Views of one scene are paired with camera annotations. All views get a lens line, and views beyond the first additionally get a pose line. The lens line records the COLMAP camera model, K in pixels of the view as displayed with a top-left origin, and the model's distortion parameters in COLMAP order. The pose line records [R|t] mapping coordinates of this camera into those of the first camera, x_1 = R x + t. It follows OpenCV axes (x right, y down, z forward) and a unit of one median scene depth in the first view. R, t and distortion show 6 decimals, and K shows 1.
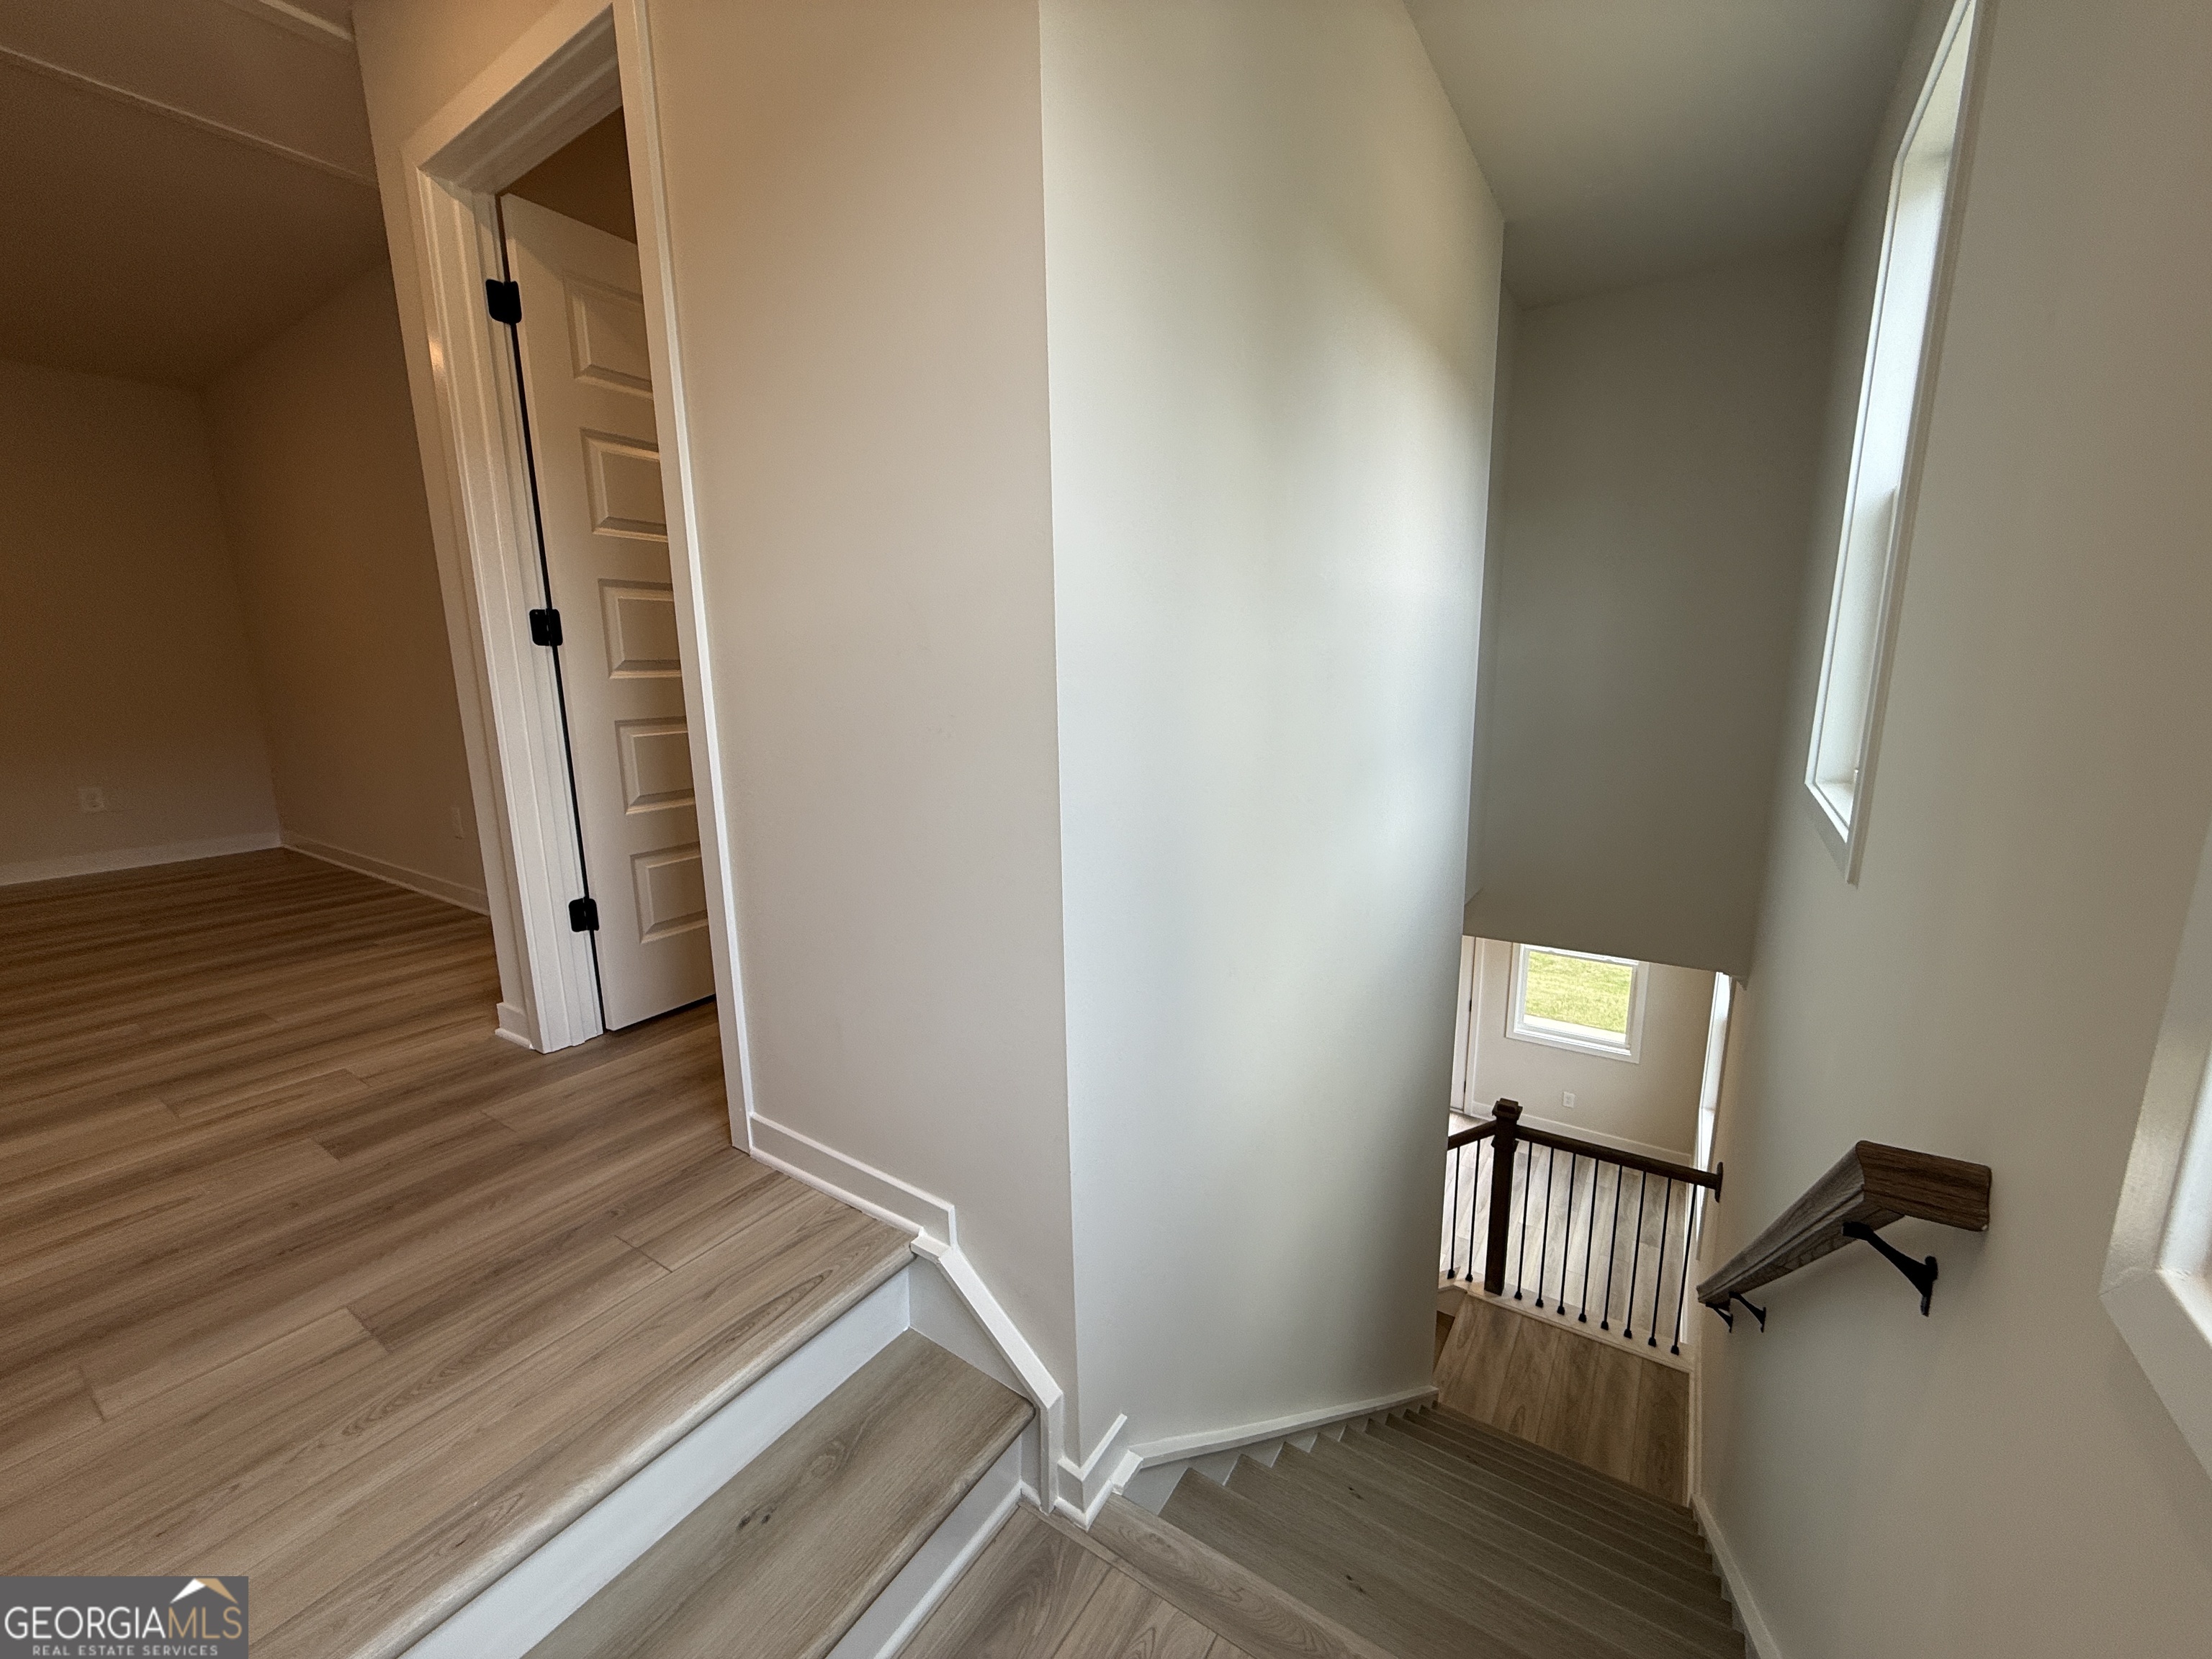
lens RADIAL K [[880.2, 0, 1099.0], [0, 880.2, 830.9], [0, 0, 1]] dist [-0.000818, 0.000136]
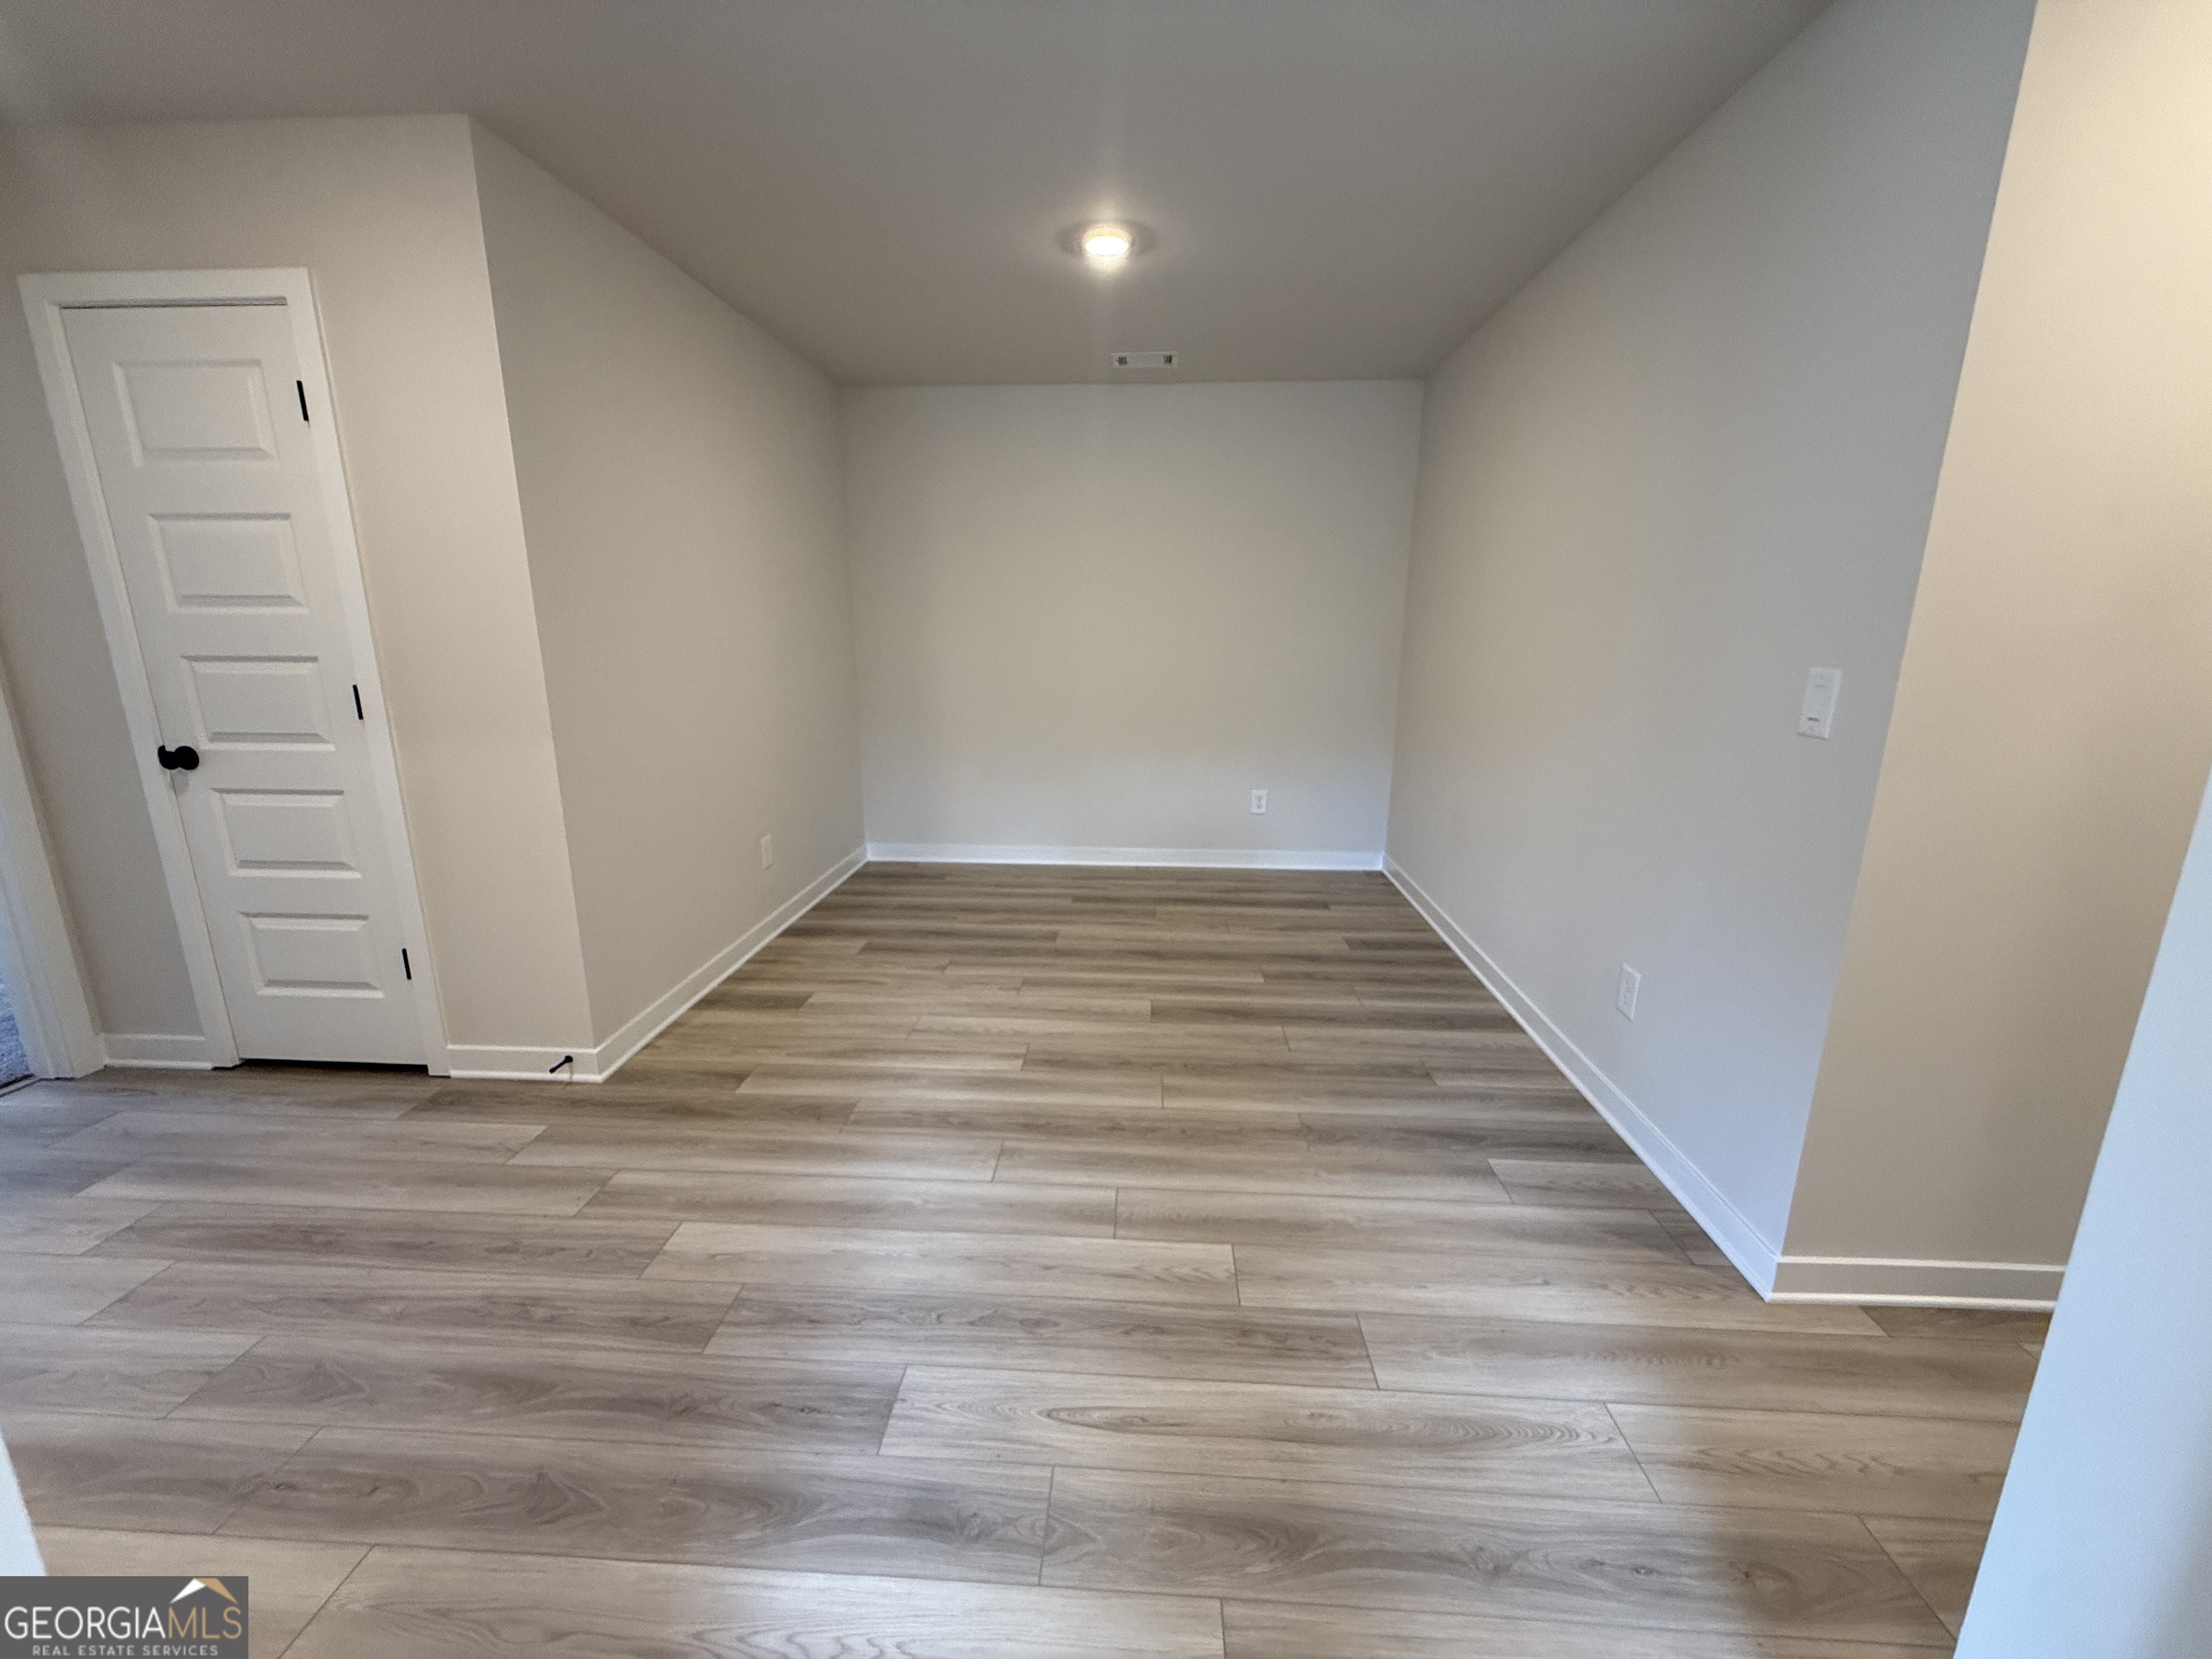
lens RADIAL K [[880.2, 0, 1099.0], [0, 880.2, 830.9], [0, 0, 1]] dist [-0.000818, 0.000136]
pose [[0.503729, 0.207422, -0.838590, -0.466942], [-0.168226, 0.975715, 0.140288, -0.159028], [0.847323, 0.070405, 0.526390, 0.380215]]
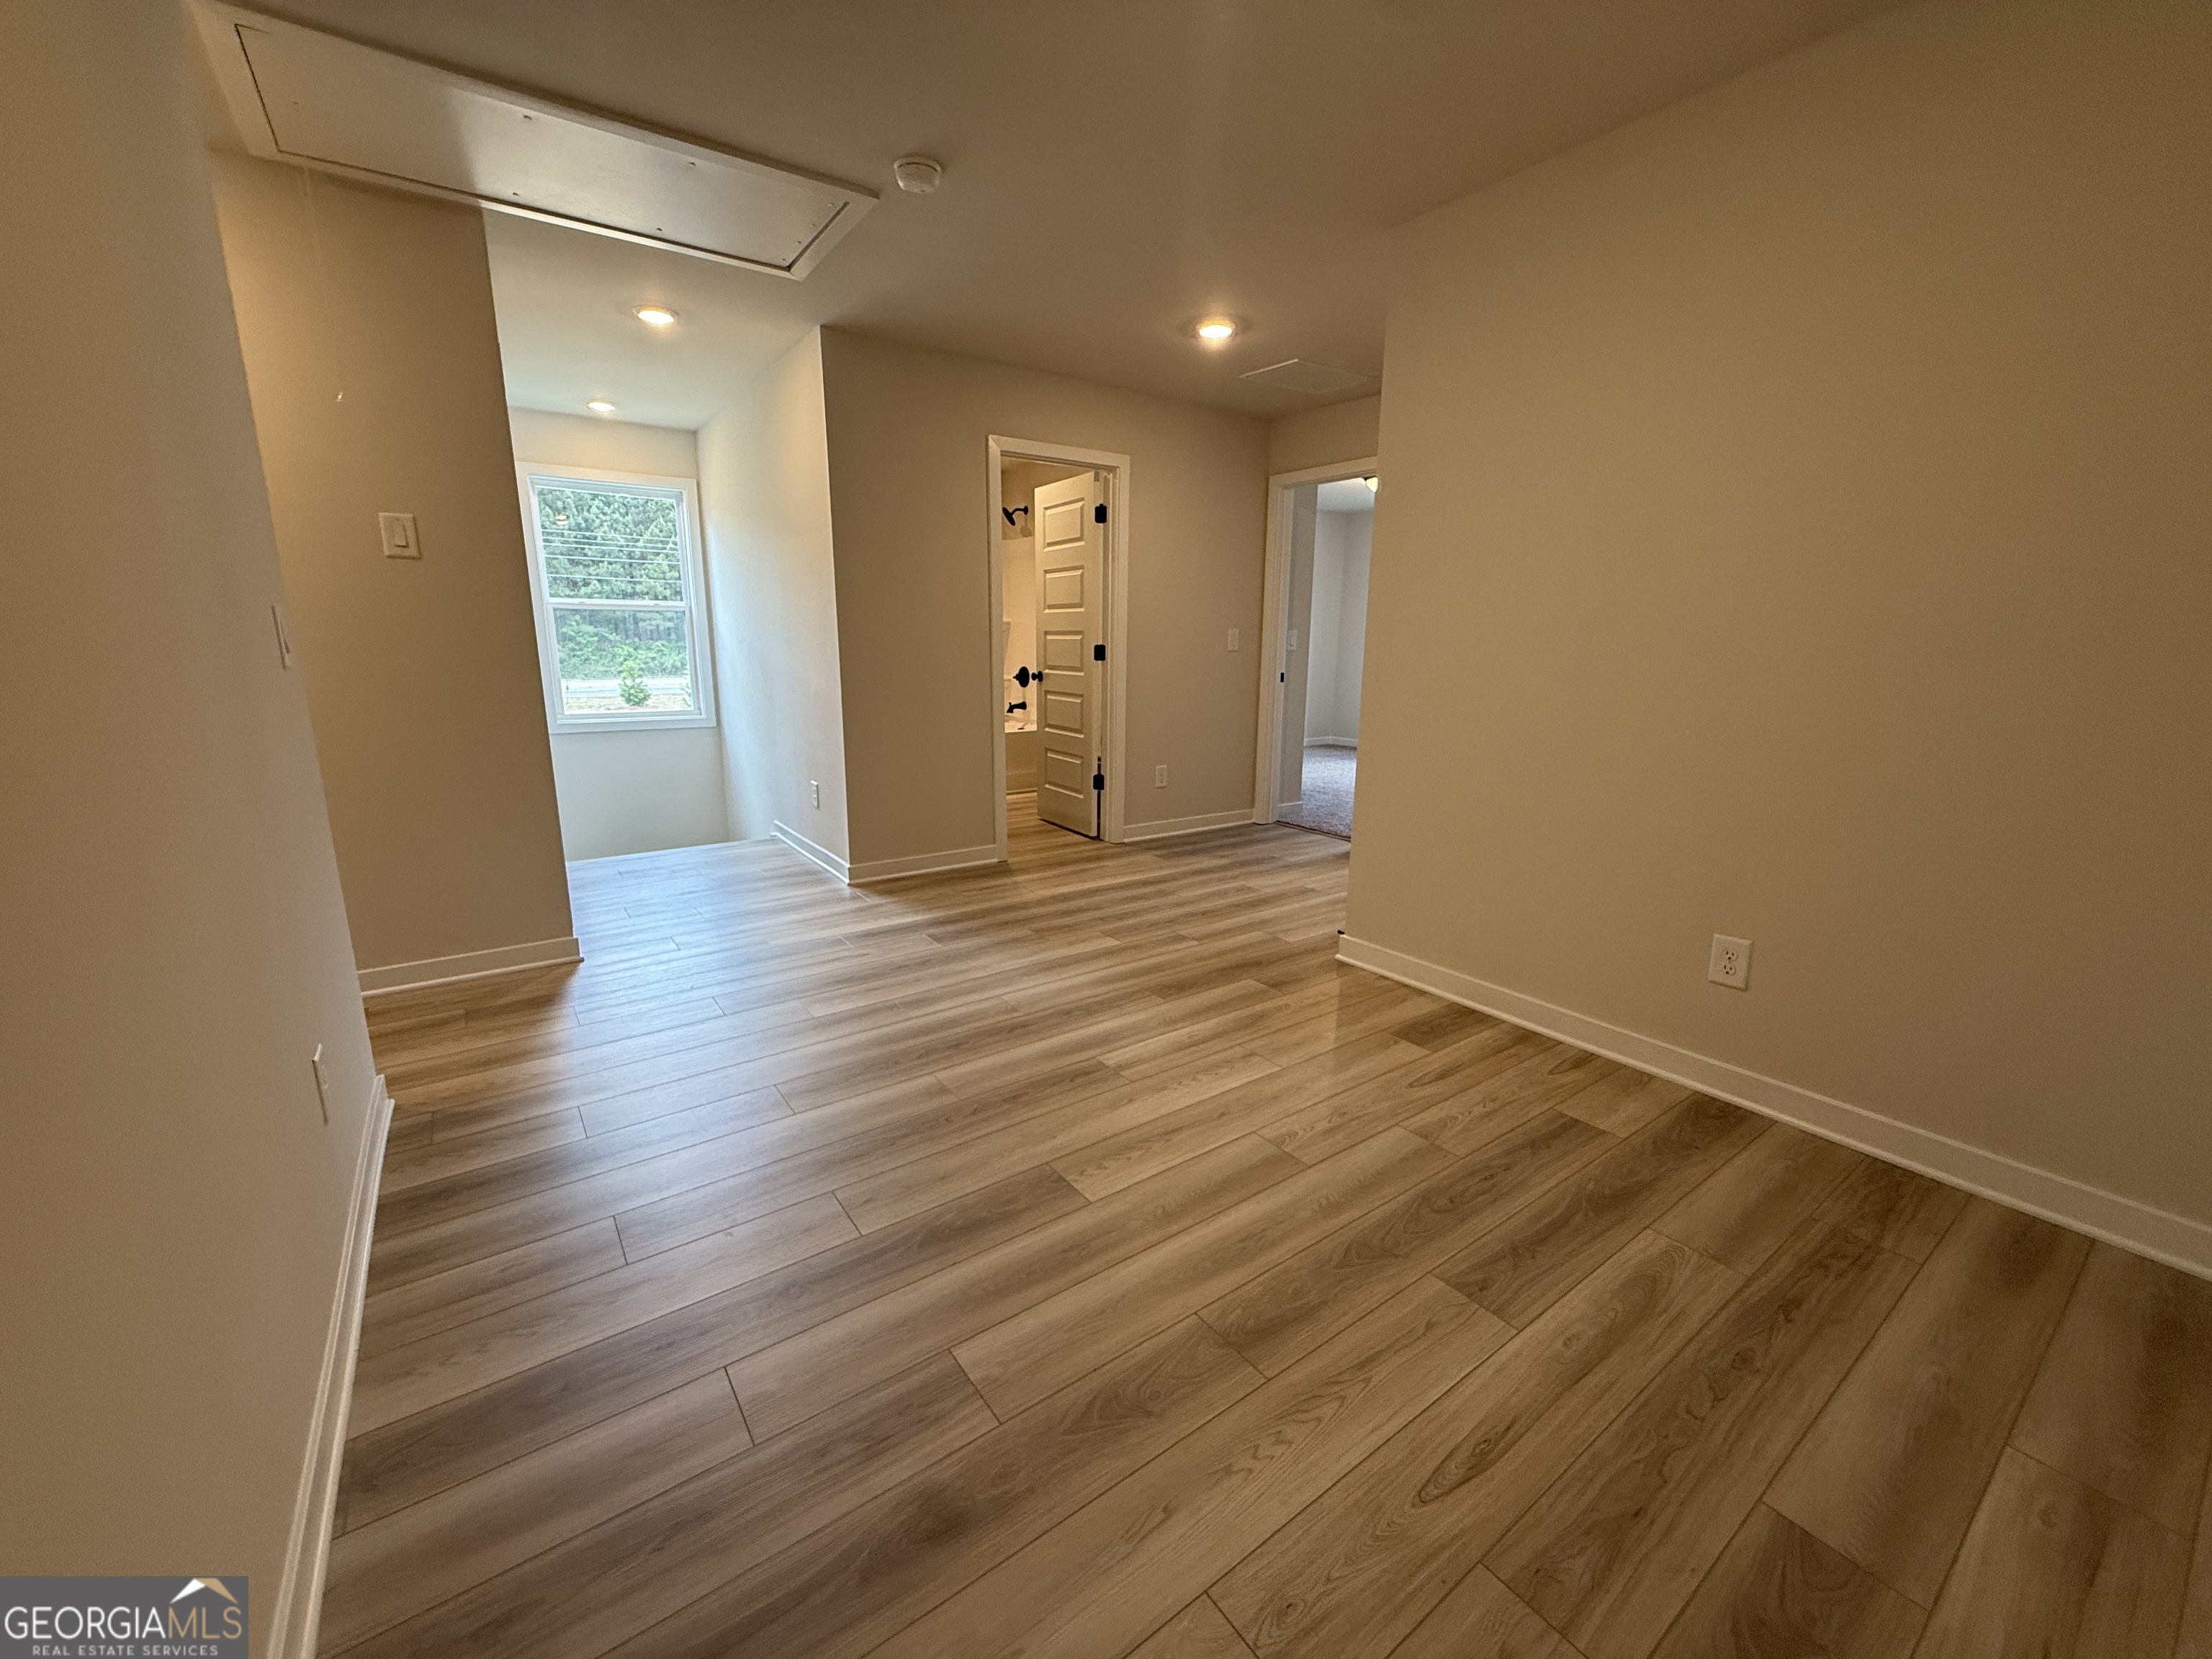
lens RADIAL K [[880.2, 0, 1099.0], [0, 880.2, 830.9], [0, 0, 1]] dist [-0.000818, 0.000136]
pose [[-0.936687, -0.074695, 0.342107, -1.365663], [0.065289, 0.922597, 0.380200, -0.291808], [-0.344026, 0.378465, -0.859308, 1.323910]]
